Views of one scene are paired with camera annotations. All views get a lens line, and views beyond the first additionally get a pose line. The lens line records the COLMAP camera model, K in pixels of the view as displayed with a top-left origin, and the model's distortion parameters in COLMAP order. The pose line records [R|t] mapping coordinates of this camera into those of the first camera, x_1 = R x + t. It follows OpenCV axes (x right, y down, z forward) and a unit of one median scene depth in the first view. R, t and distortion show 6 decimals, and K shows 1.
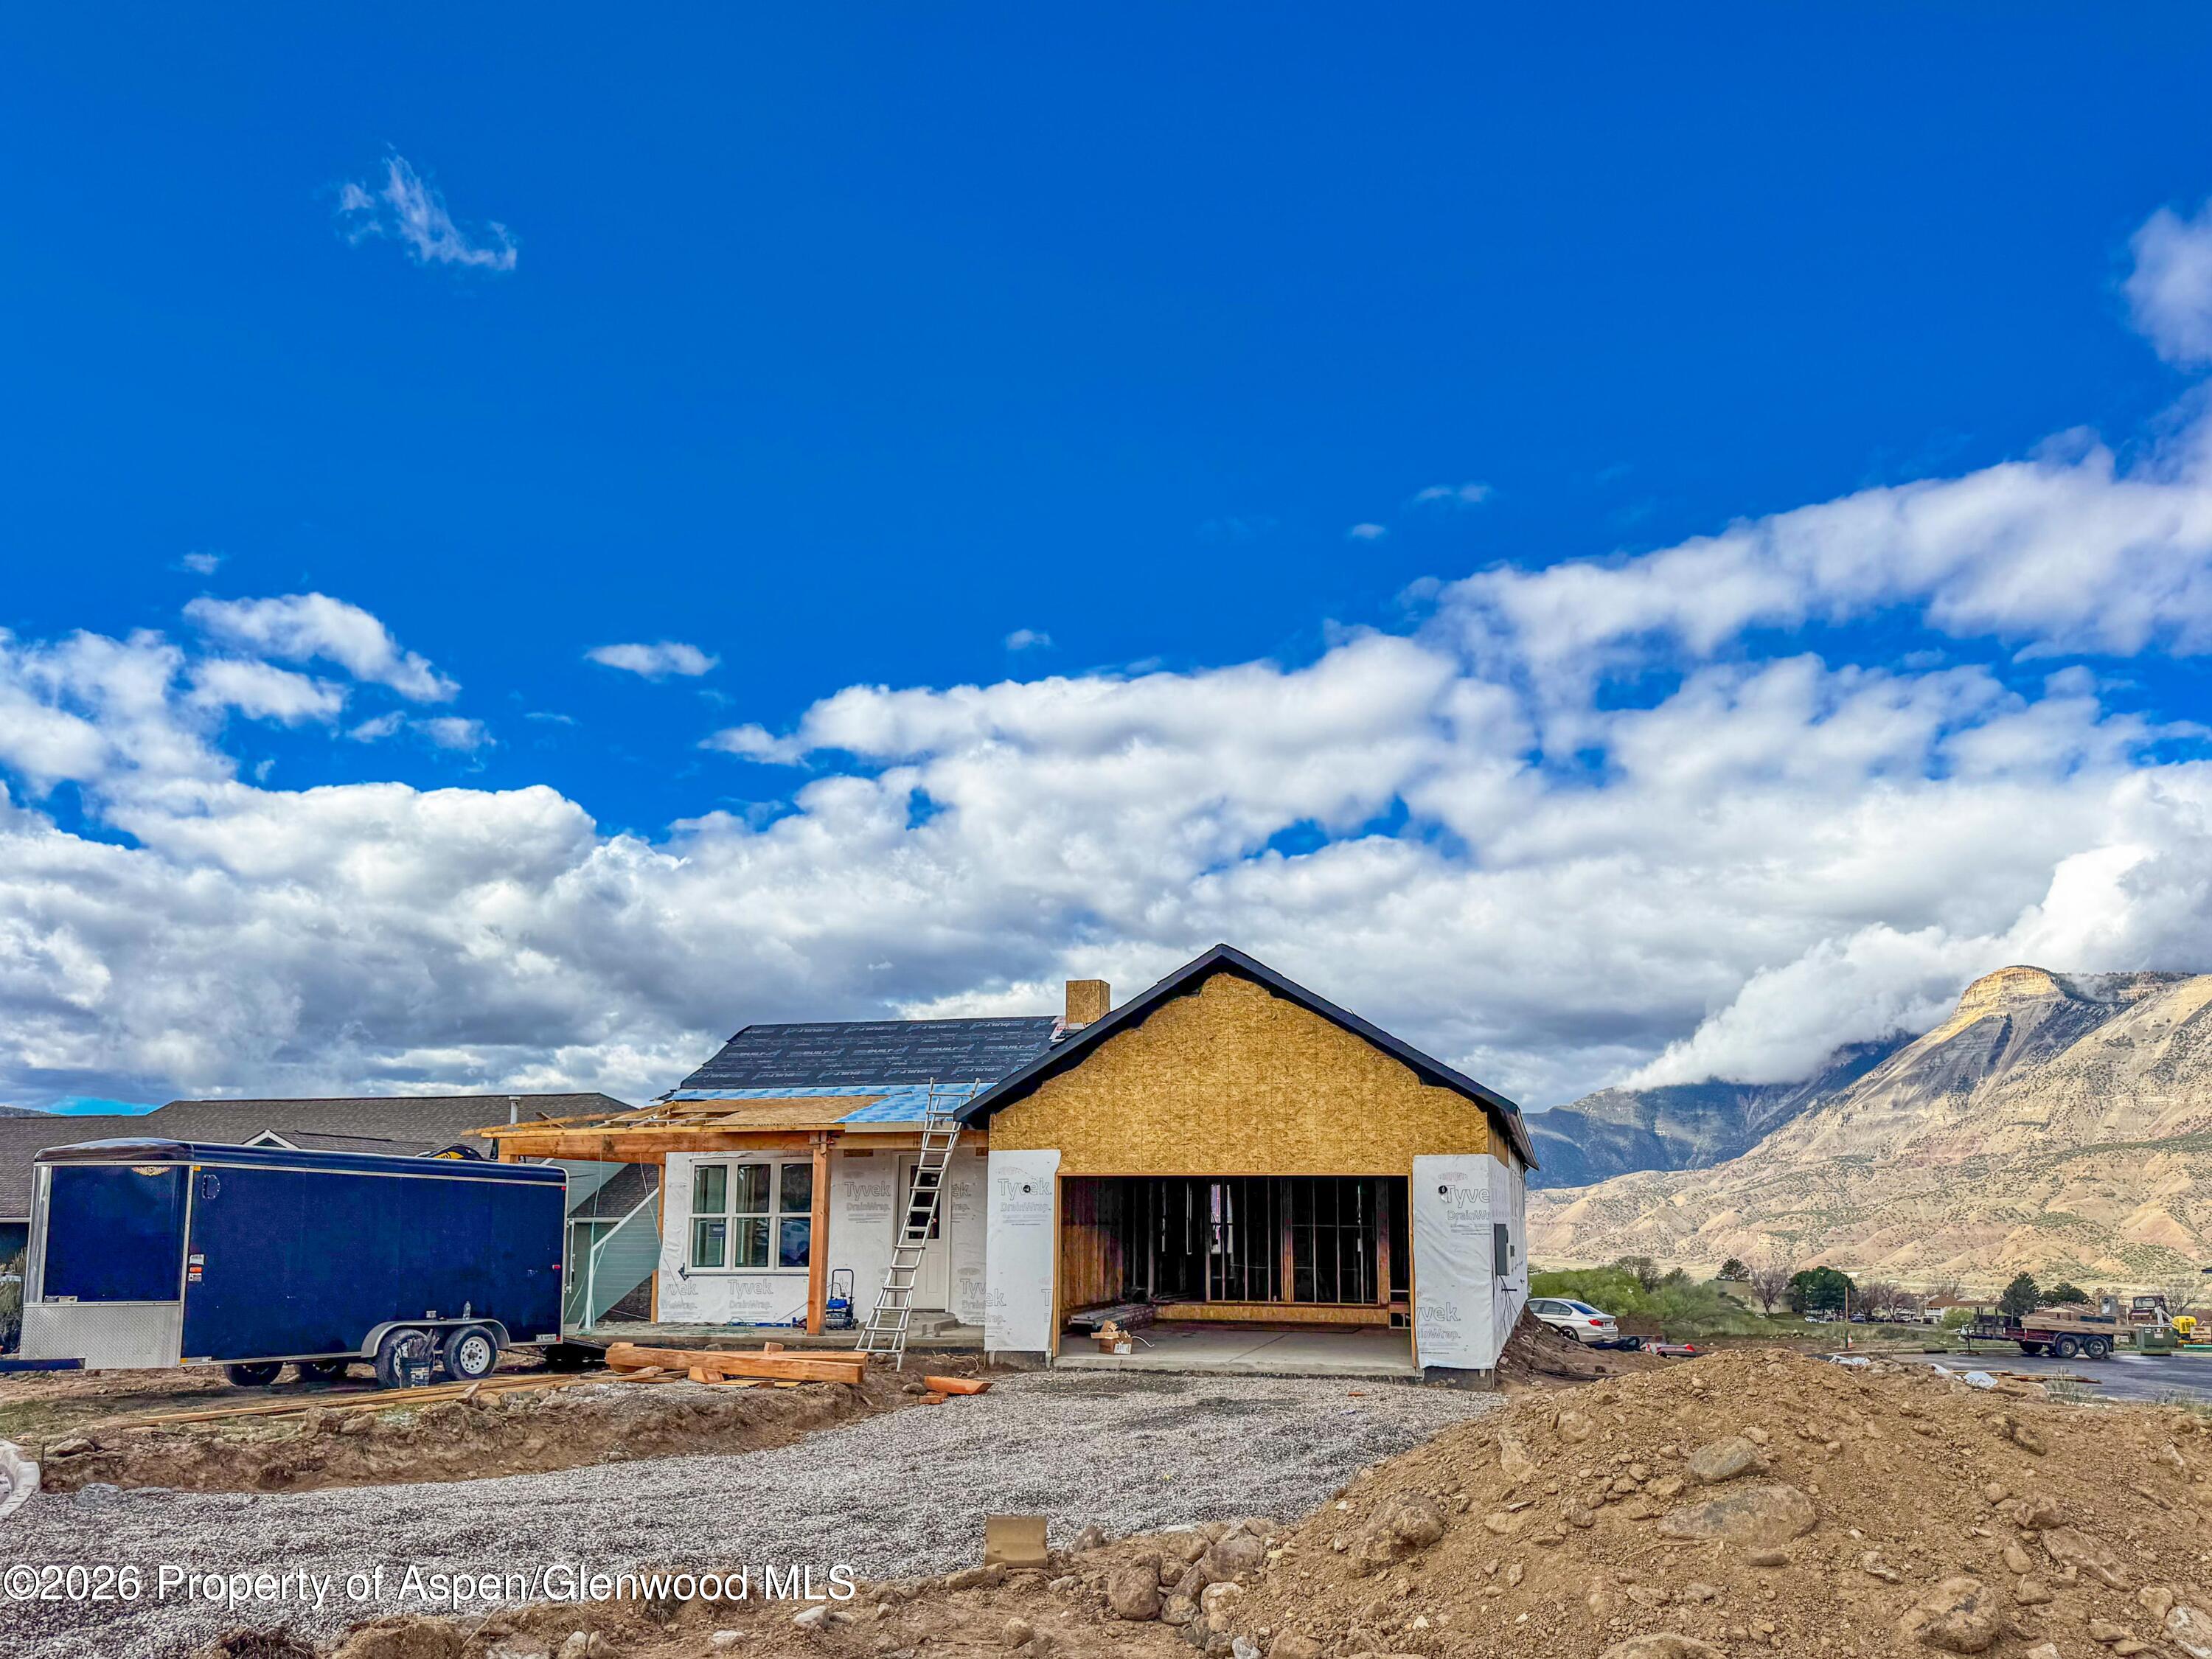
lens RADIAL K [[1719.0, 0, 1107.0], [0, 1719.0, 900.7], [0, 0, 1]] dist [0.075233, -0.087134]
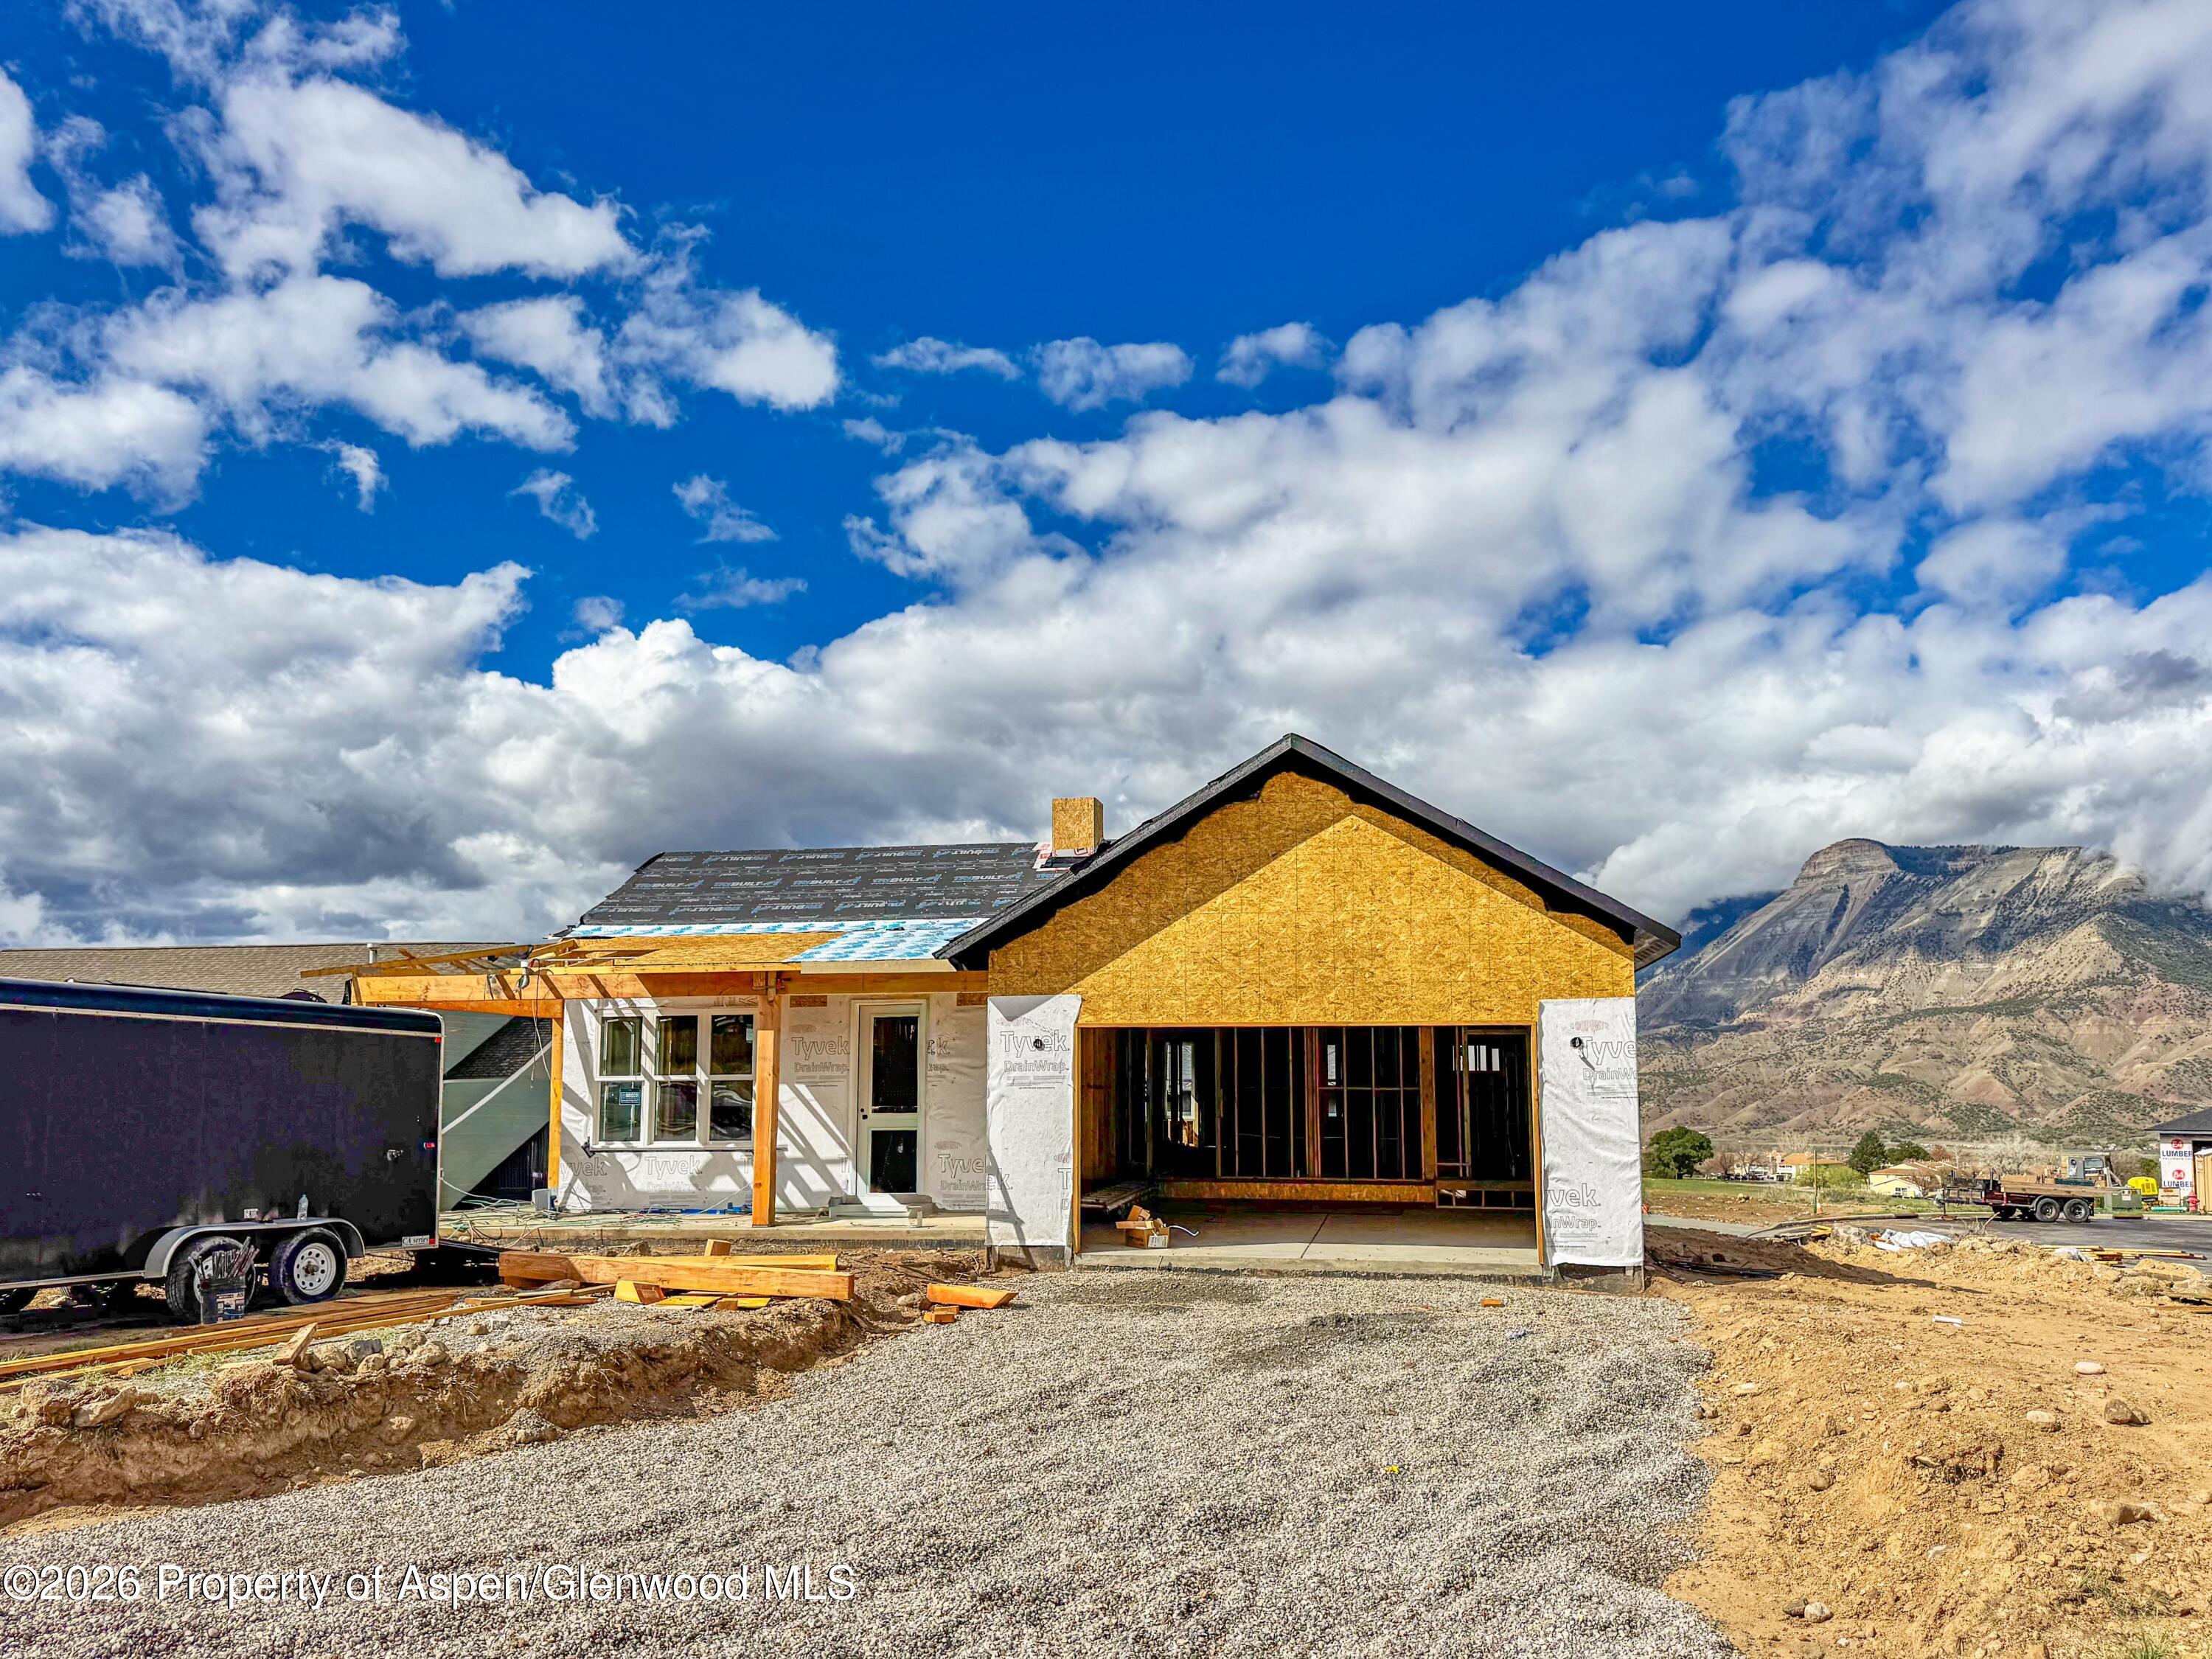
lens RADIAL K [[1719.0, 0, 1108.2], [0, 1719.0, 879.9], [0, 0, 1]] dist [0.075233, -0.087134]
pose [[0.997198, 0.004701, 0.074659, -0.076080], [-0.009478, 0.997920, 0.063763, 0.043300], [-0.074204, -0.064292, 0.995168, 0.225924]]
